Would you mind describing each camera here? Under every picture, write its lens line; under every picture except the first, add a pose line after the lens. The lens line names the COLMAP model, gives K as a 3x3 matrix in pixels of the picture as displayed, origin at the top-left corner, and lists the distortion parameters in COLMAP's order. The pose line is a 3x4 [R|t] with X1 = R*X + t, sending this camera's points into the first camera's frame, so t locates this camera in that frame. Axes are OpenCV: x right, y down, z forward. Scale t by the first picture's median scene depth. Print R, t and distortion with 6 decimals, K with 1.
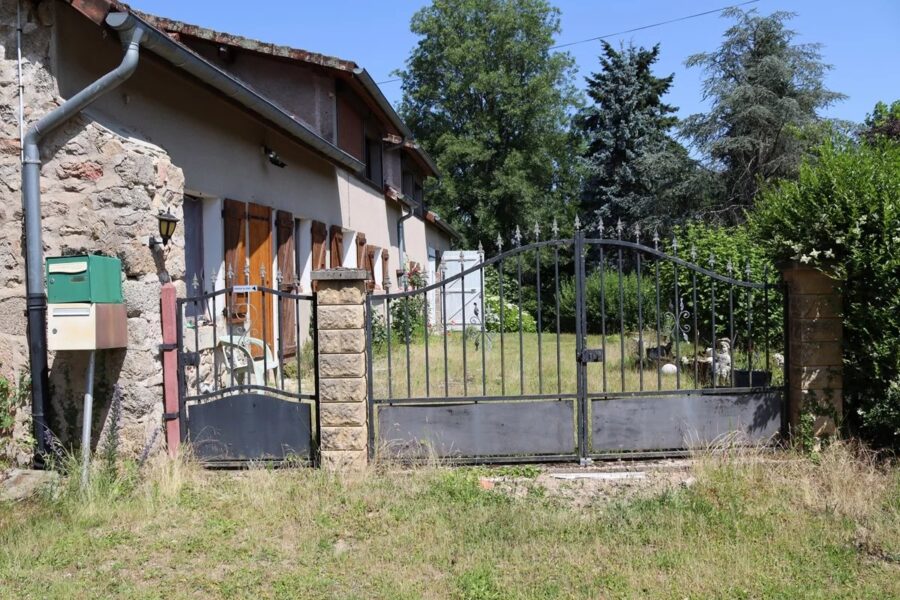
lens RADIAL K [[747.8, 0, 450.0], [0, 747.8, 300.0], [0, 0, 1]] dist [-0.164285, 0.148641]
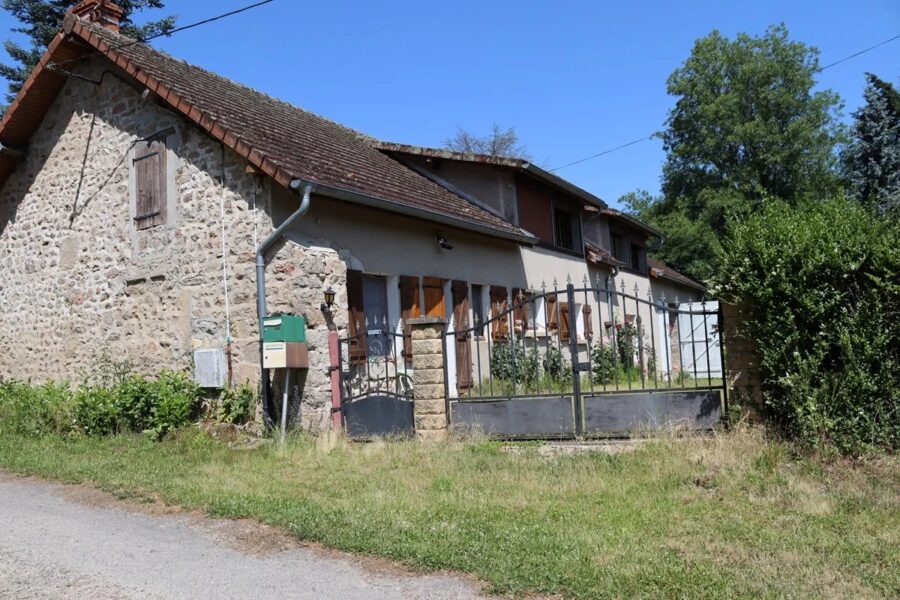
lens RADIAL K [[747.8, 0, 450.0], [0, 747.8, 300.0], [0, 0, 1]] dist [-0.164285, 0.148641]
pose [[0.917295, -0.060458, -0.393591, 0.538952], [0.027909, 0.995737, -0.087909, 0.065045], [0.397228, 0.069654, 0.915073, -0.467116]]
